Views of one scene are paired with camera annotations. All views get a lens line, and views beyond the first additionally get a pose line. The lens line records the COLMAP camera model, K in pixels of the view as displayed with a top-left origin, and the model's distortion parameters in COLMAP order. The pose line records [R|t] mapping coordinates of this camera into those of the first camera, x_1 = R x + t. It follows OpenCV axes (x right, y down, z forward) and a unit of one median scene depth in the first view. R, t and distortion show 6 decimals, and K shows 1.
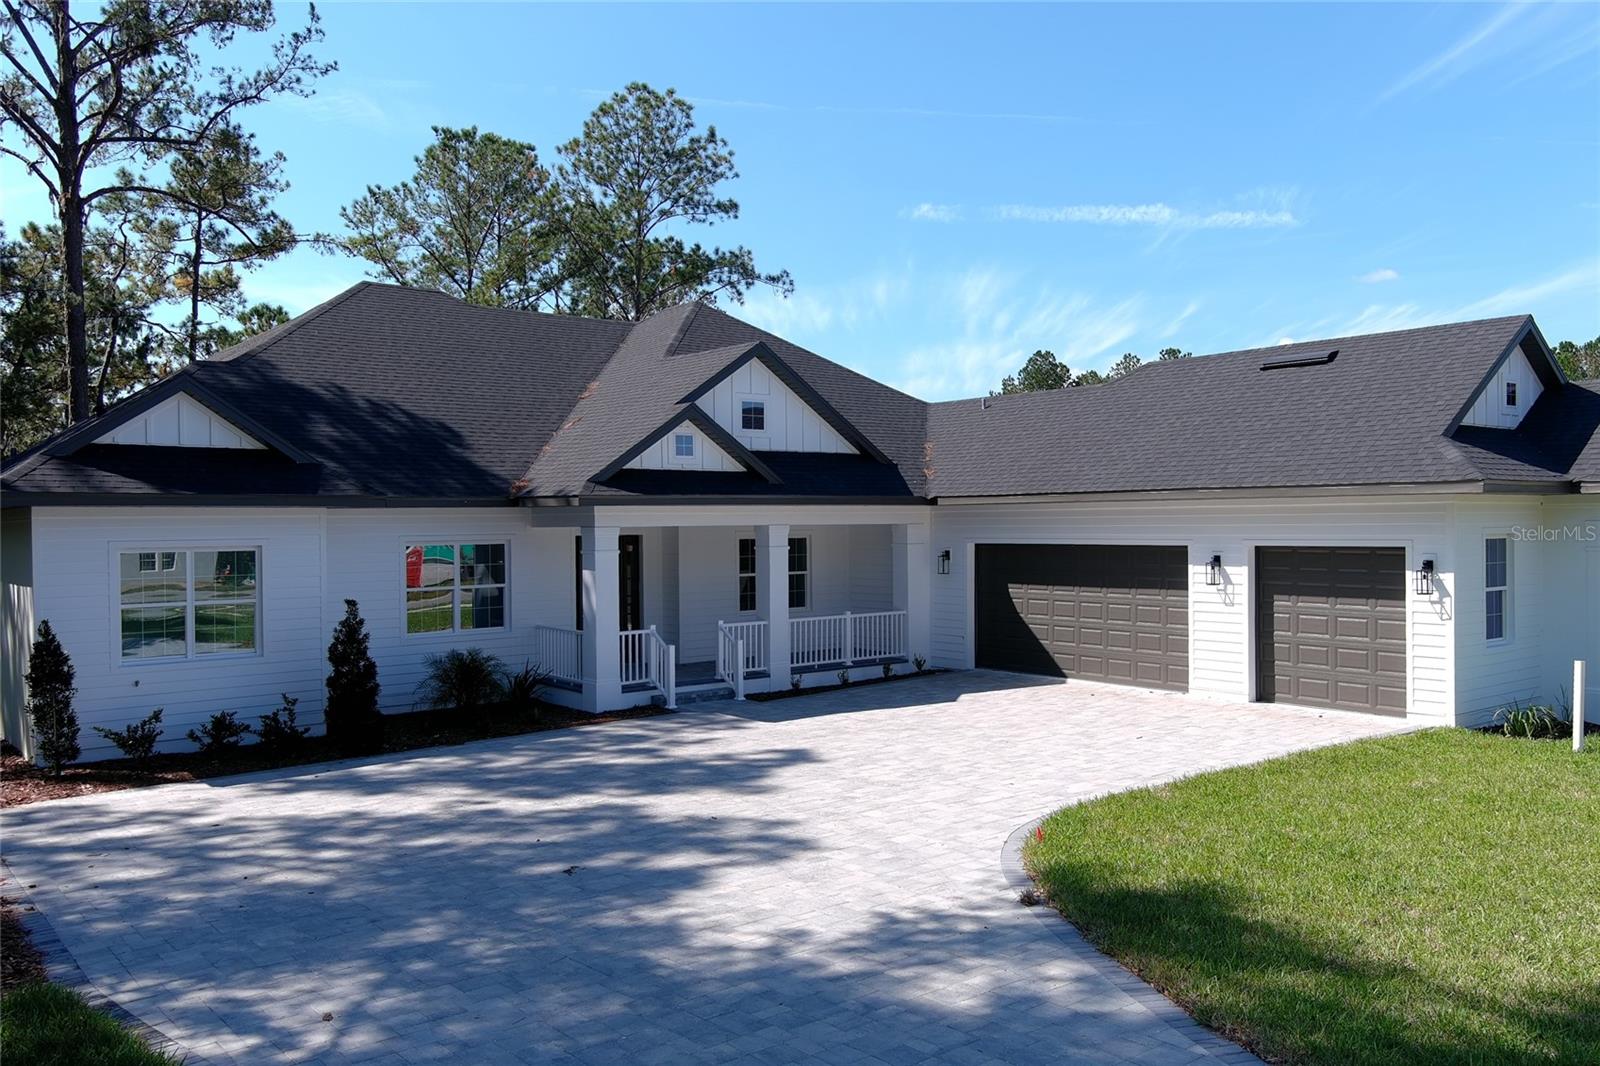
lens RADIAL K [[1228.5, 0, 800.0], [0, 1228.5, 533.0], [0, 0, 1]] dist [0.008026, -0.009365]
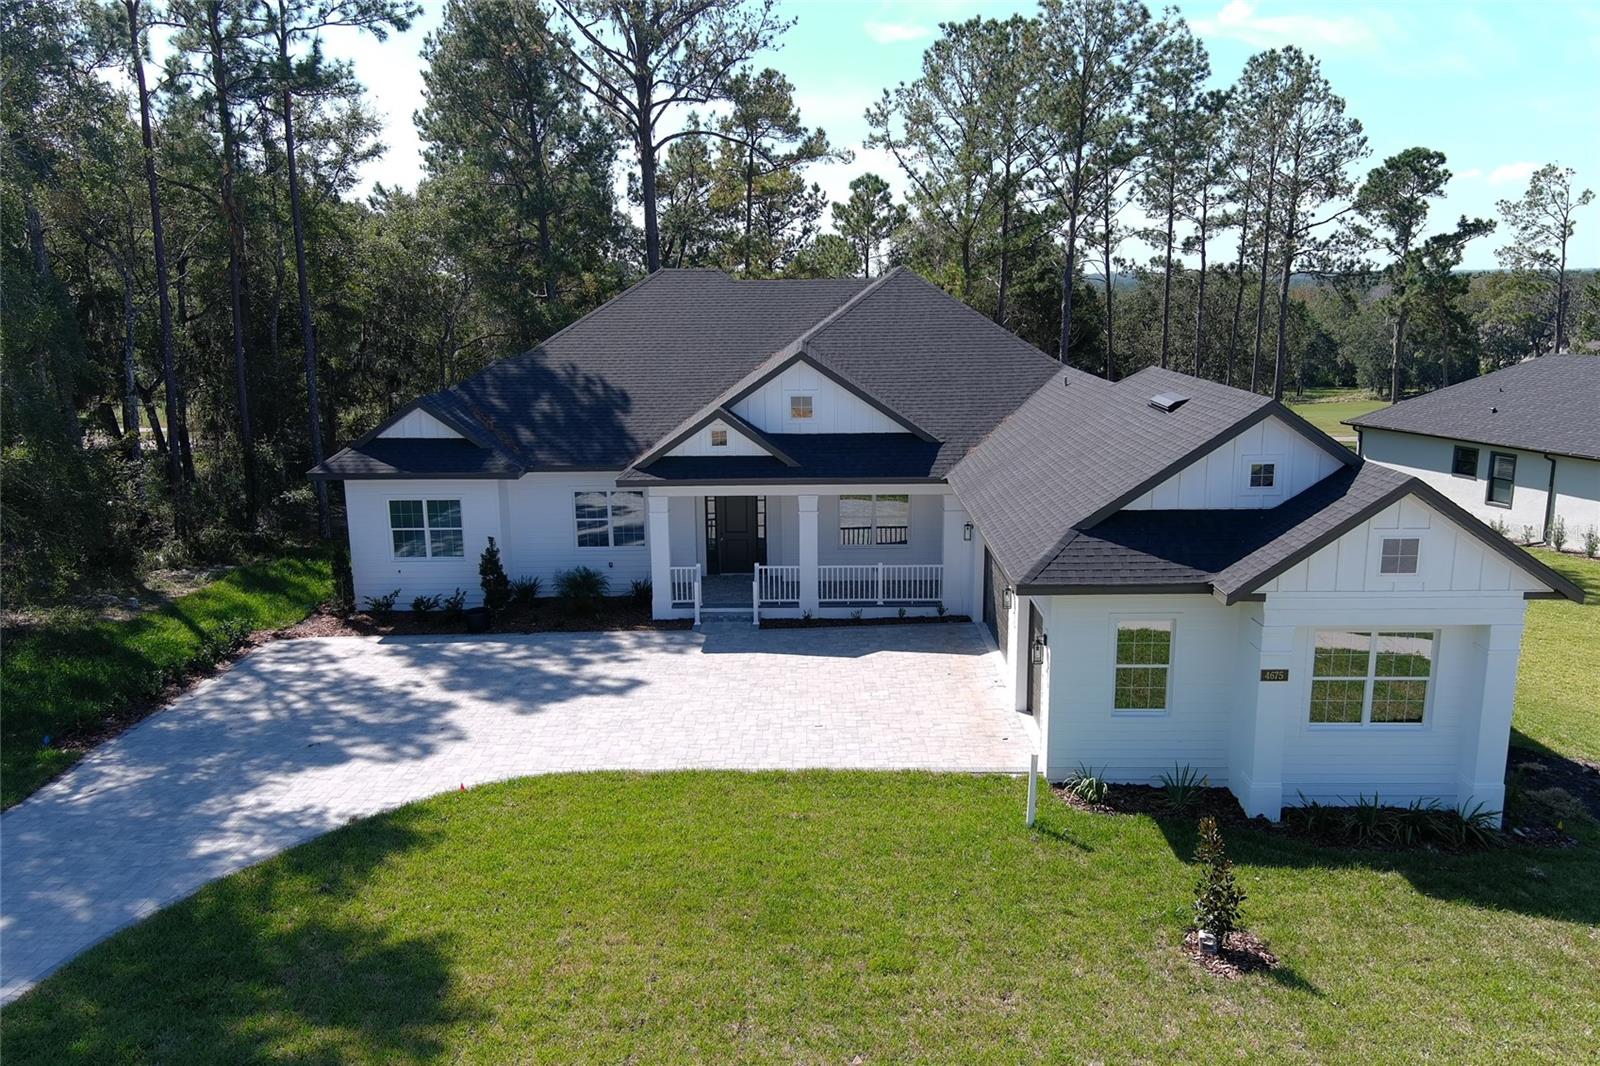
lens RADIAL K [[1228.5, 0, 800.0], [0, 1228.5, 533.0], [0, 0, 1]] dist [0.008026, -0.009365]
pose [[0.773173, 0.129470, -0.620838, 0.970681], [-0.001132, 0.979220, 0.202798, -0.283771], [0.634194, -0.156095, 0.757253, 0.008253]]
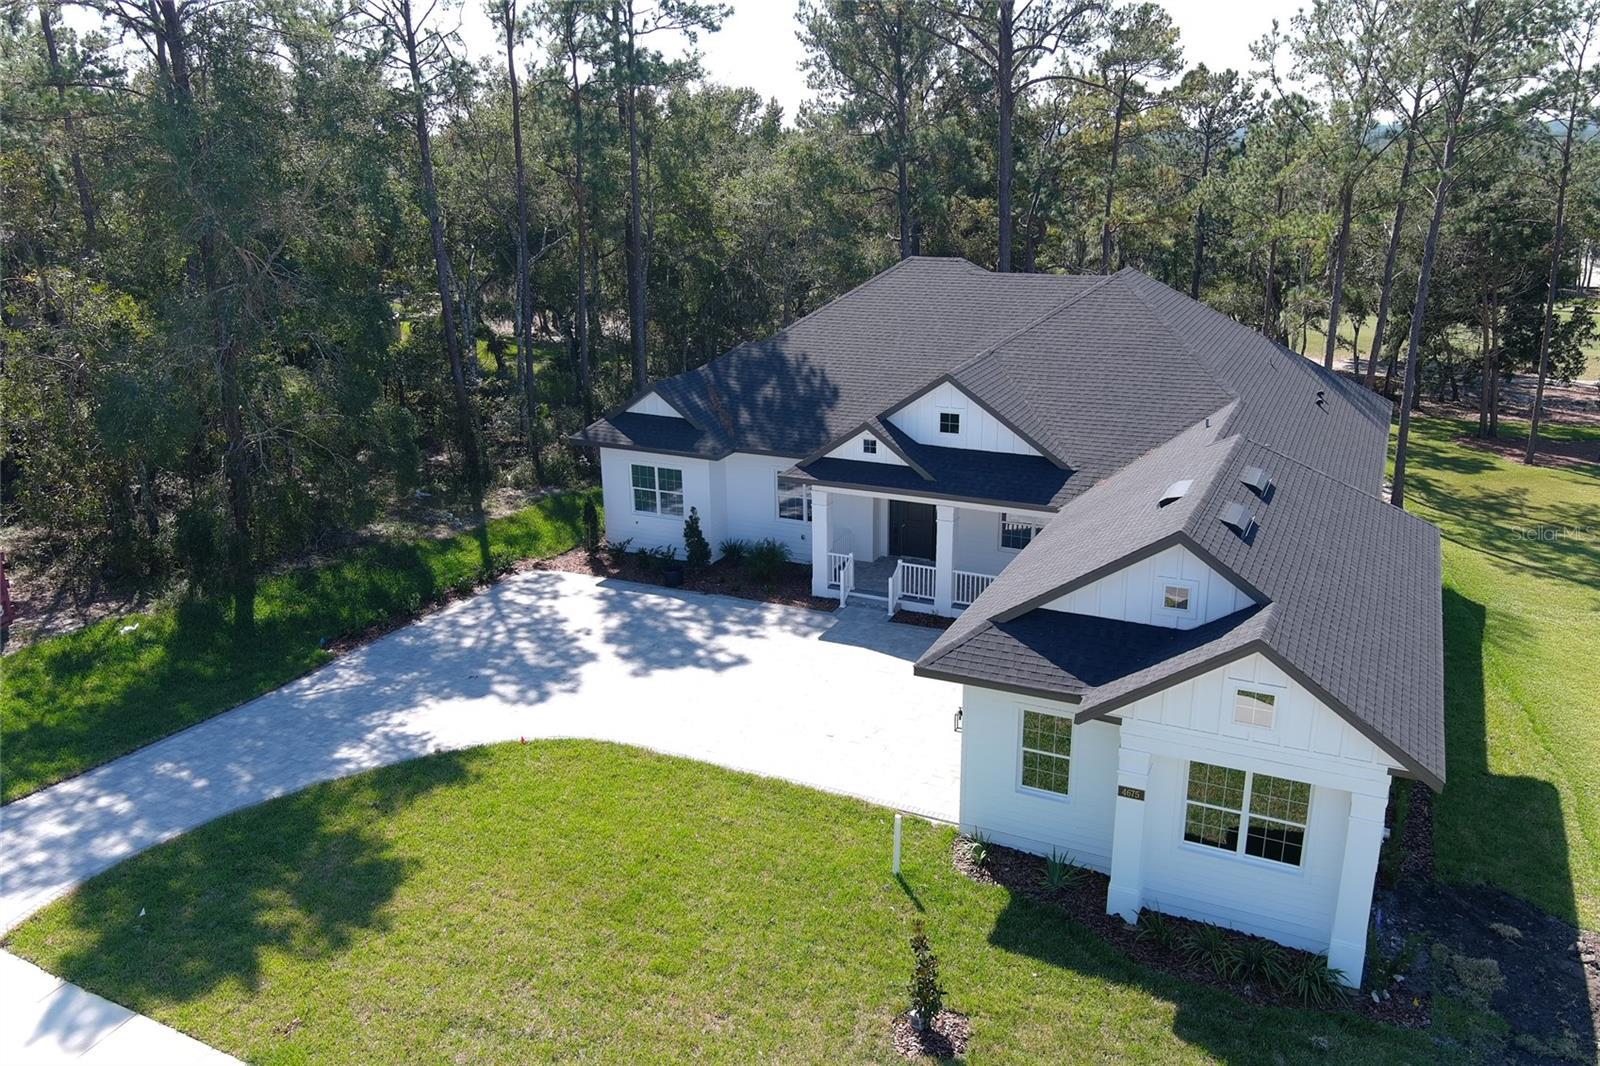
lens RADIAL K [[1228.5, 0, 800.0], [0, 1228.5, 533.0], [0, 0, 1]] dist [0.008026, -0.009365]
pose [[0.434987, 0.278651, -0.856236, 1.381630], [0.001795, 0.950642, 0.310286, -0.508838], [0.900435, -0.136507, 0.413017, 0.328670]]
